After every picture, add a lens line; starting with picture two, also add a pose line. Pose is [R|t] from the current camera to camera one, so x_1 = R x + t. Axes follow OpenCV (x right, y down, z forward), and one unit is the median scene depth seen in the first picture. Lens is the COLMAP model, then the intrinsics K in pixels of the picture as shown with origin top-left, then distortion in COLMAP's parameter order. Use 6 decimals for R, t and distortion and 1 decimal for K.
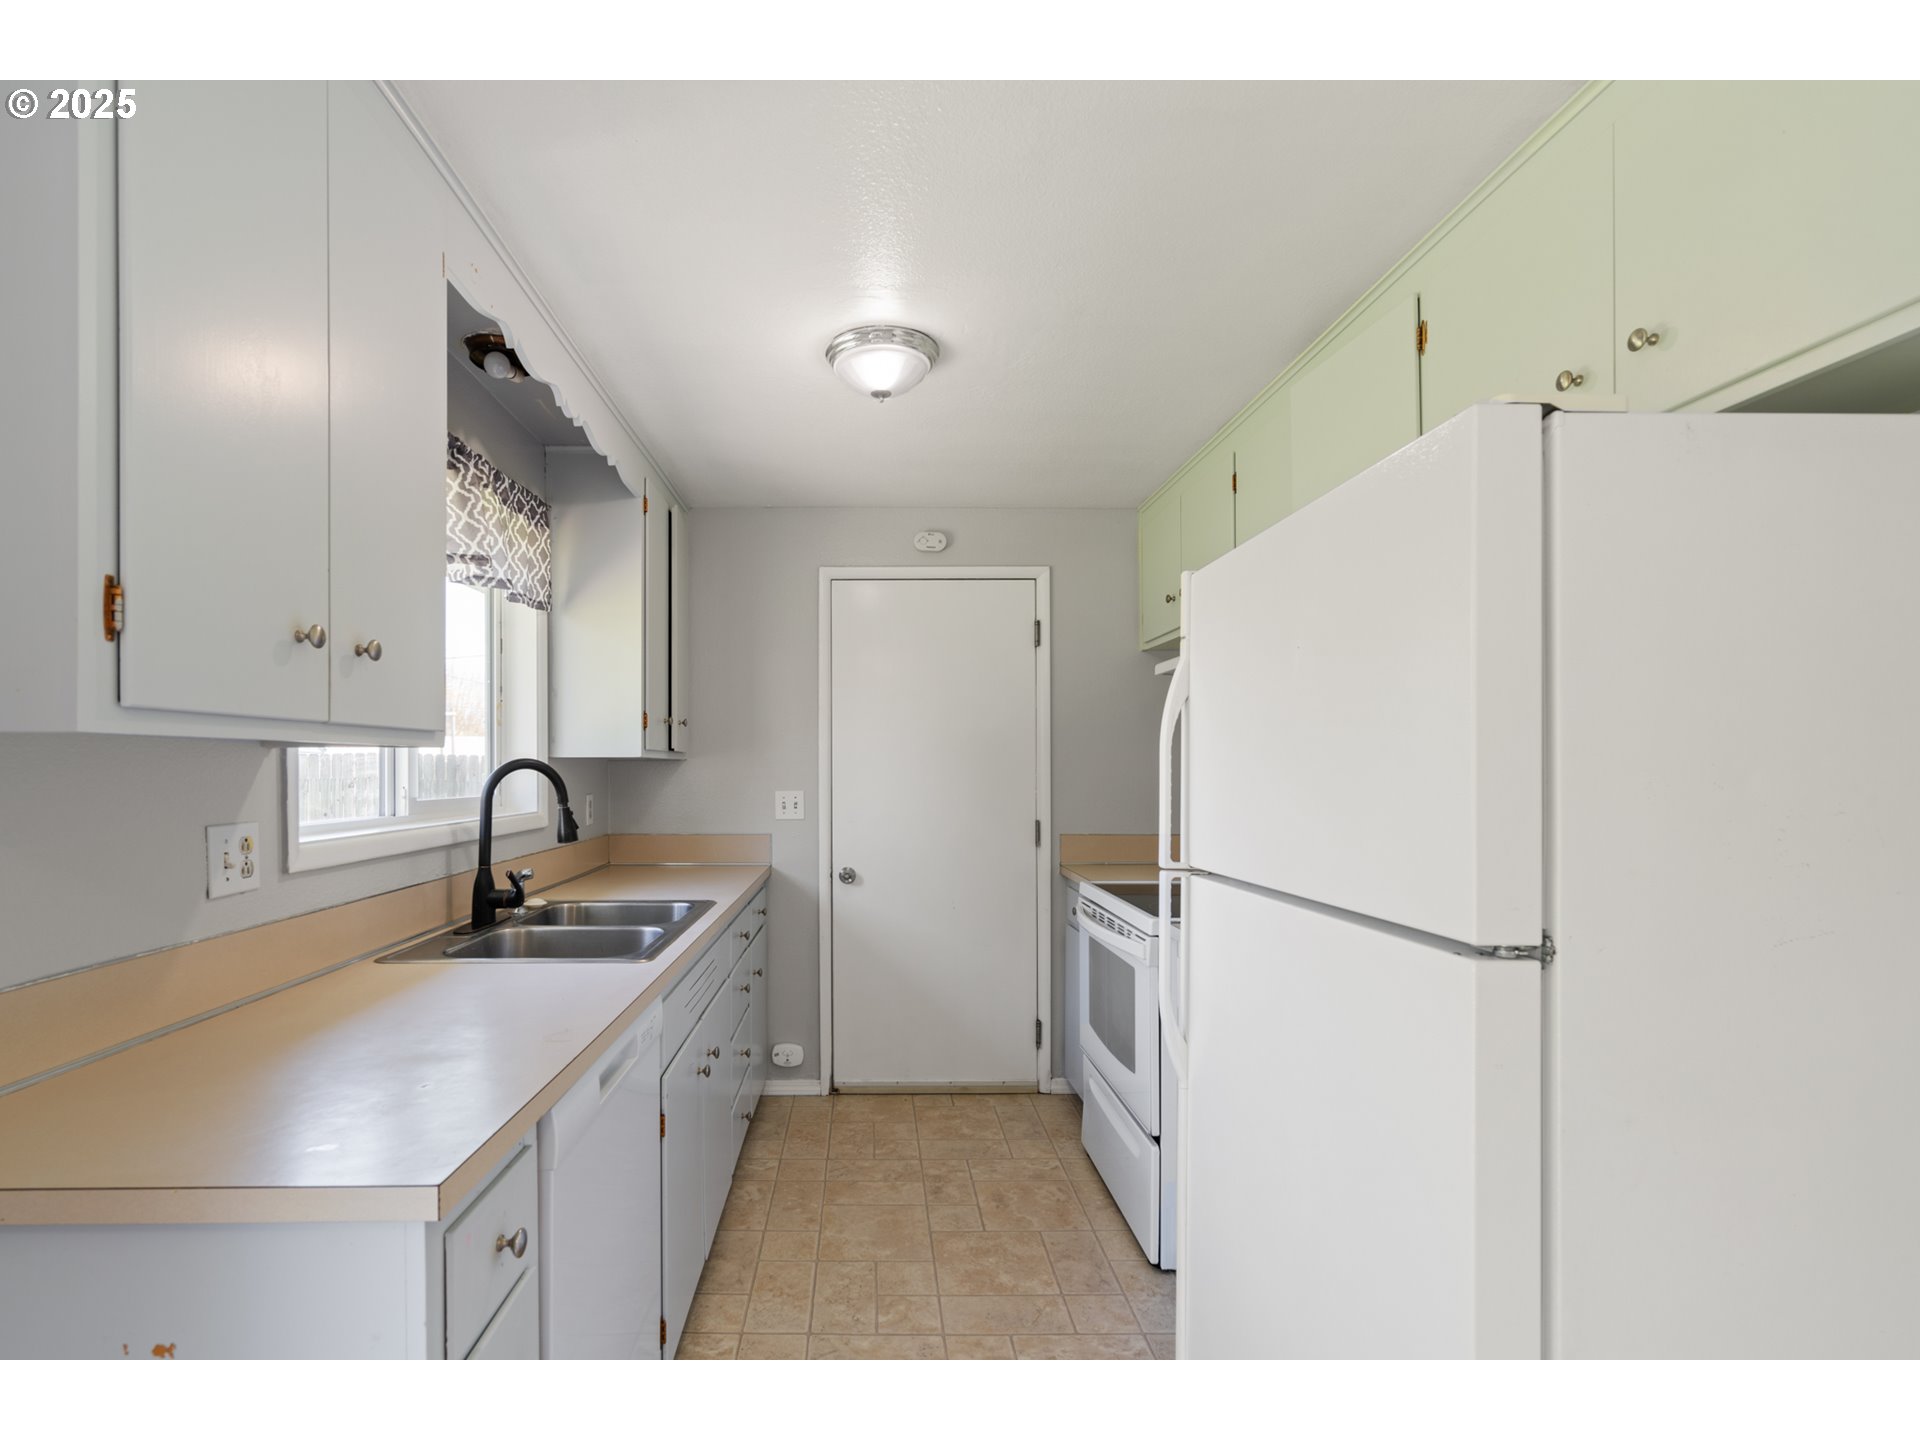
lens RADIAL K [[906.2, 0, 878.3], [0, 906.2, 767.2], [0, 0, 1]] dist [-0.001921, 0.000607]
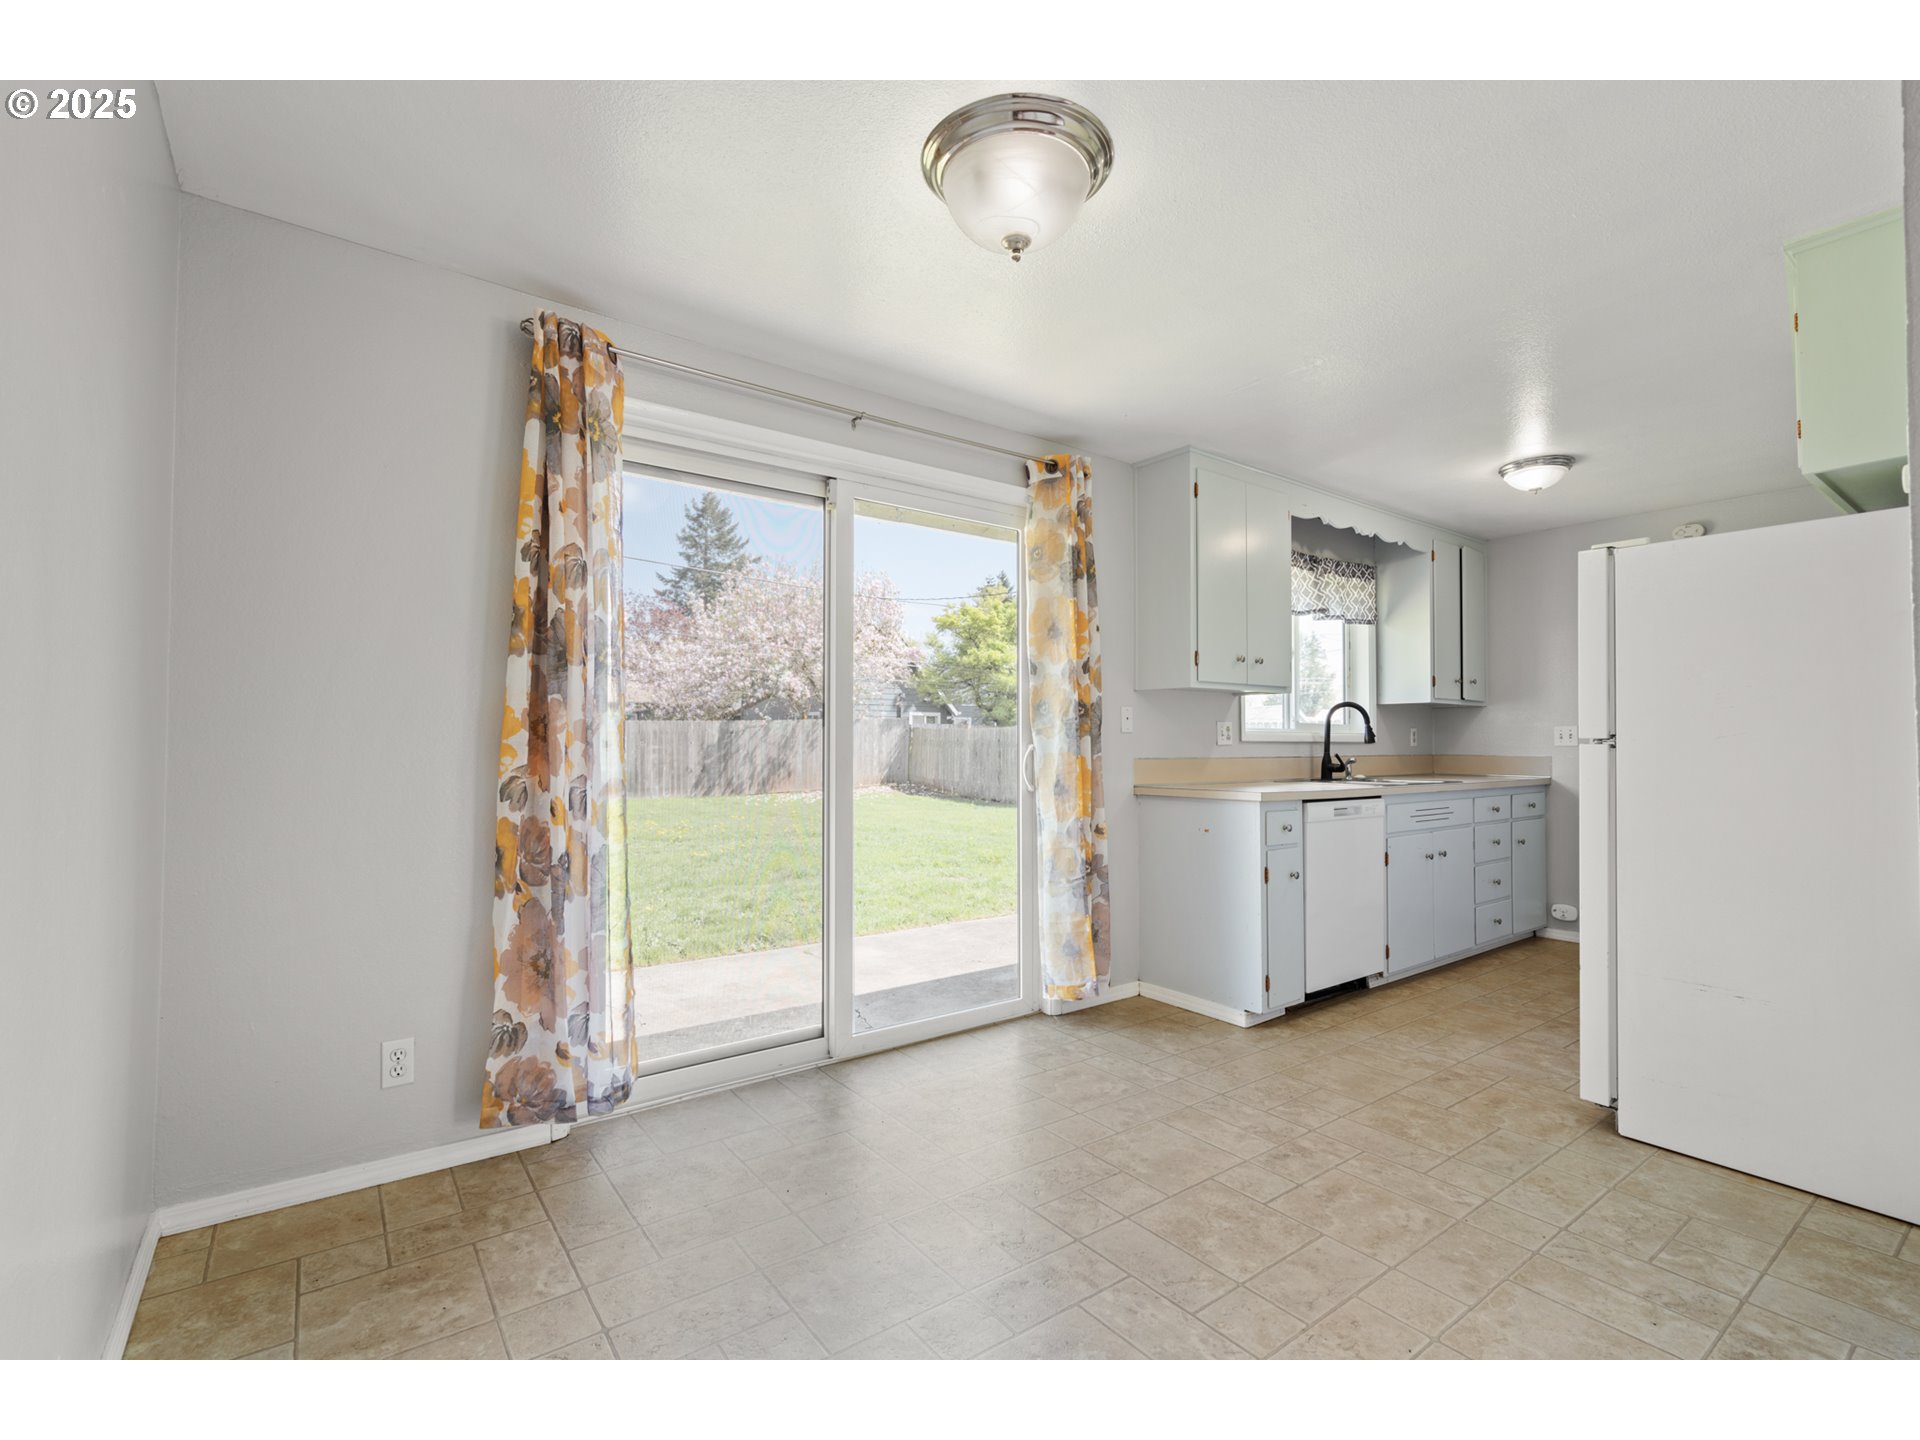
lens RADIAL K [[898.1, 0, 951.7], [0, 898.1, 729.1], [0, 0, 1]] dist [-0.000380, 0.005385]
pose [[0.593079, -0.012020, -0.805055, 0.610004], [-0.003051, 0.999848, -0.017177, 0.076428], [0.805139, 0.012644, 0.592952, -0.792845]]
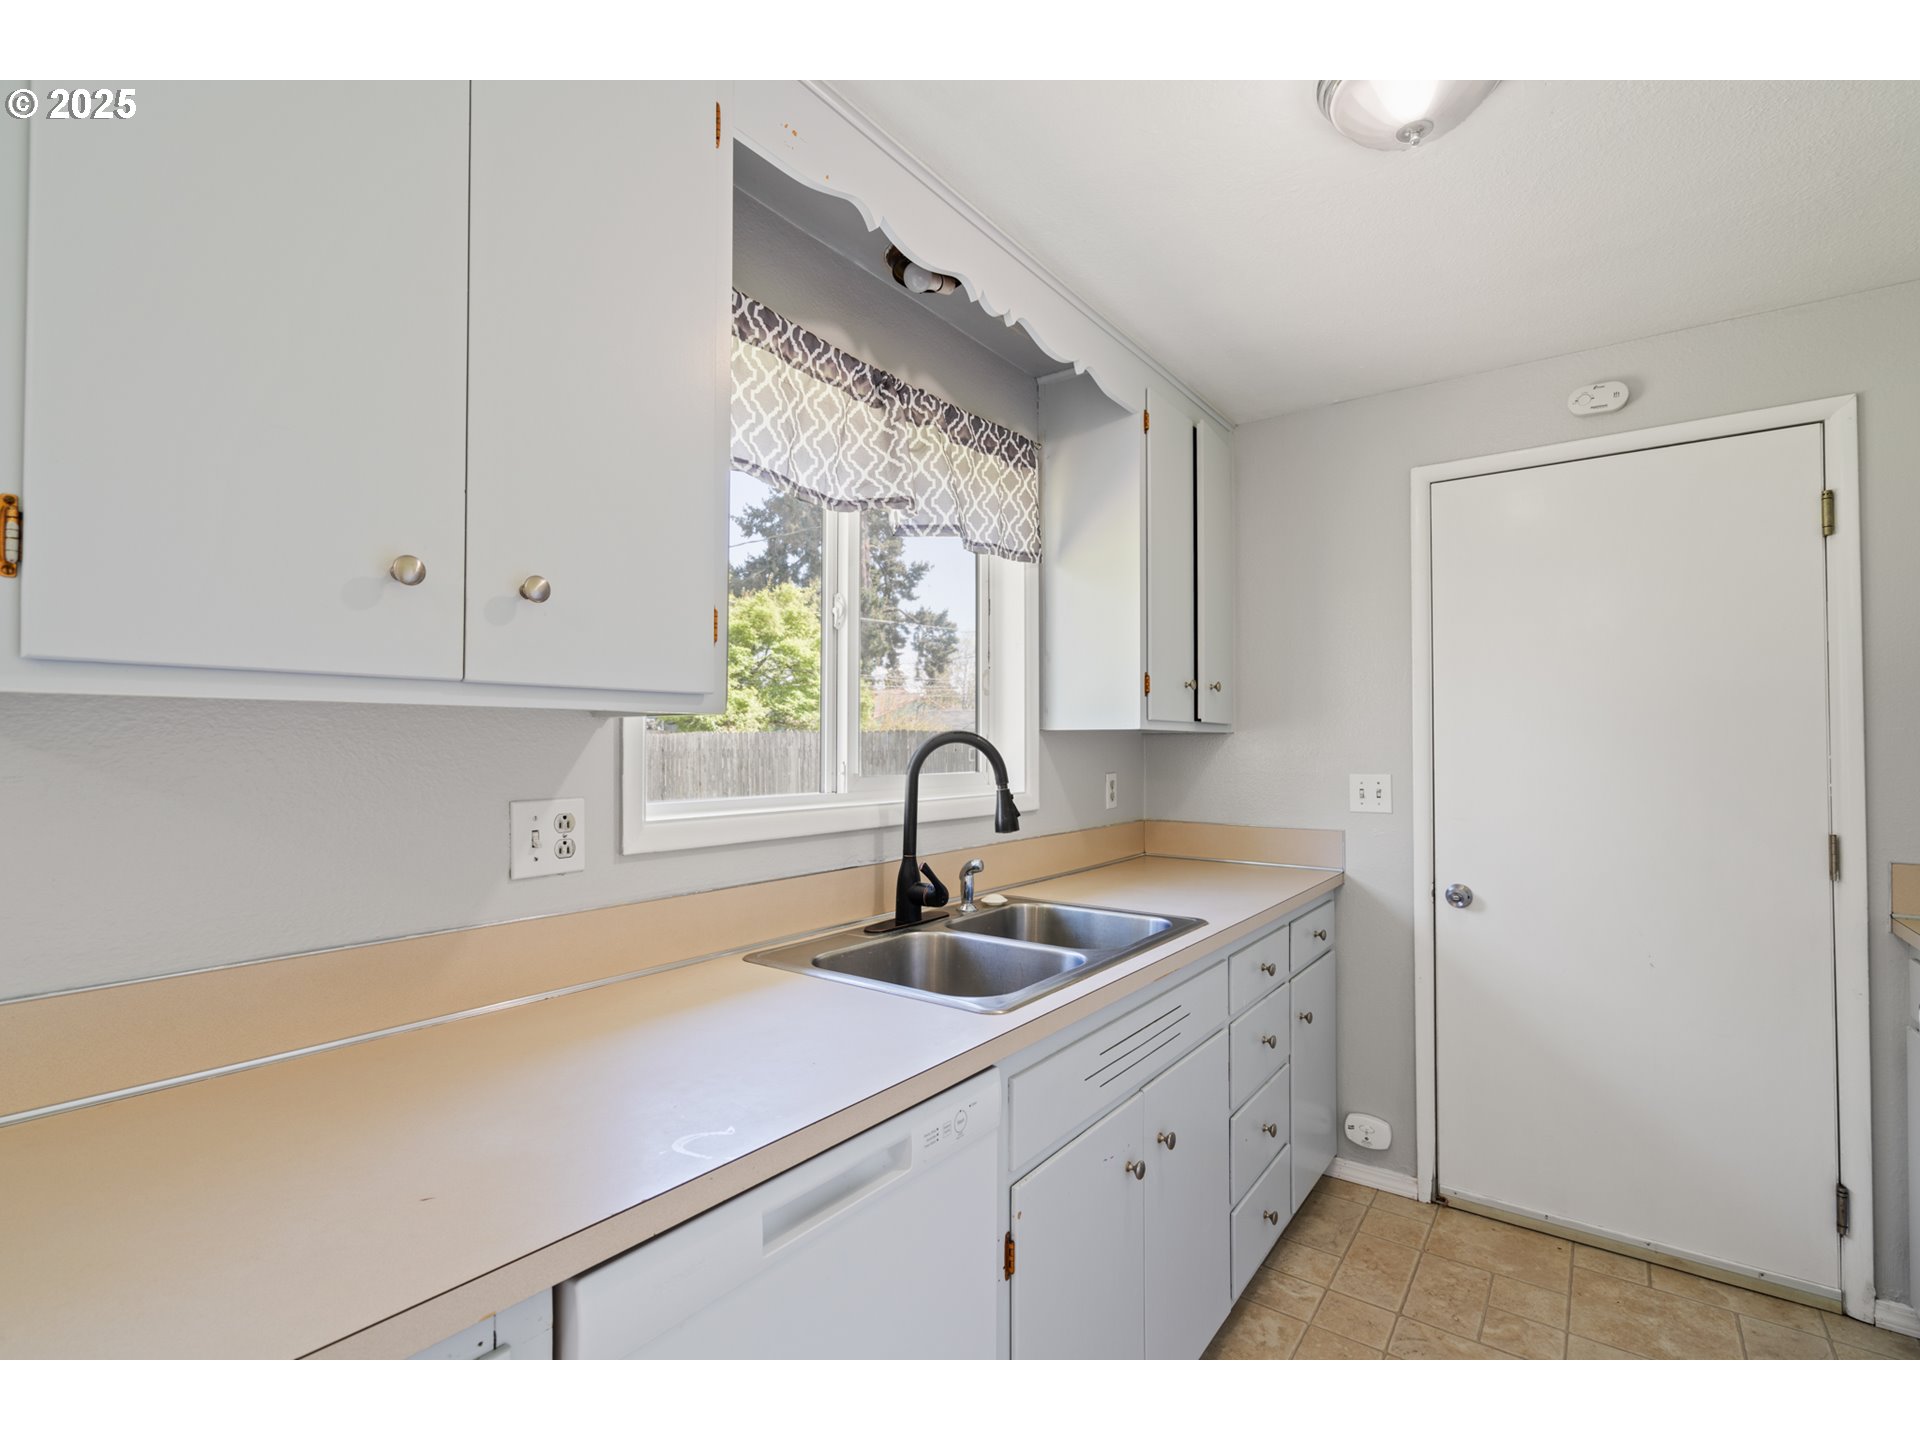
lens RADIAL K [[884.3, 0, 964.7], [0, 884.3, 724.5], [0, 0, 1]] dist [-0.000597, 0.001189]
pose [[0.800317, -0.009672, -0.599500, 0.094926], [-0.002966, 0.999794, -0.020091, 0.001458], [0.599570, 0.017857, 0.800123, 0.286262]]
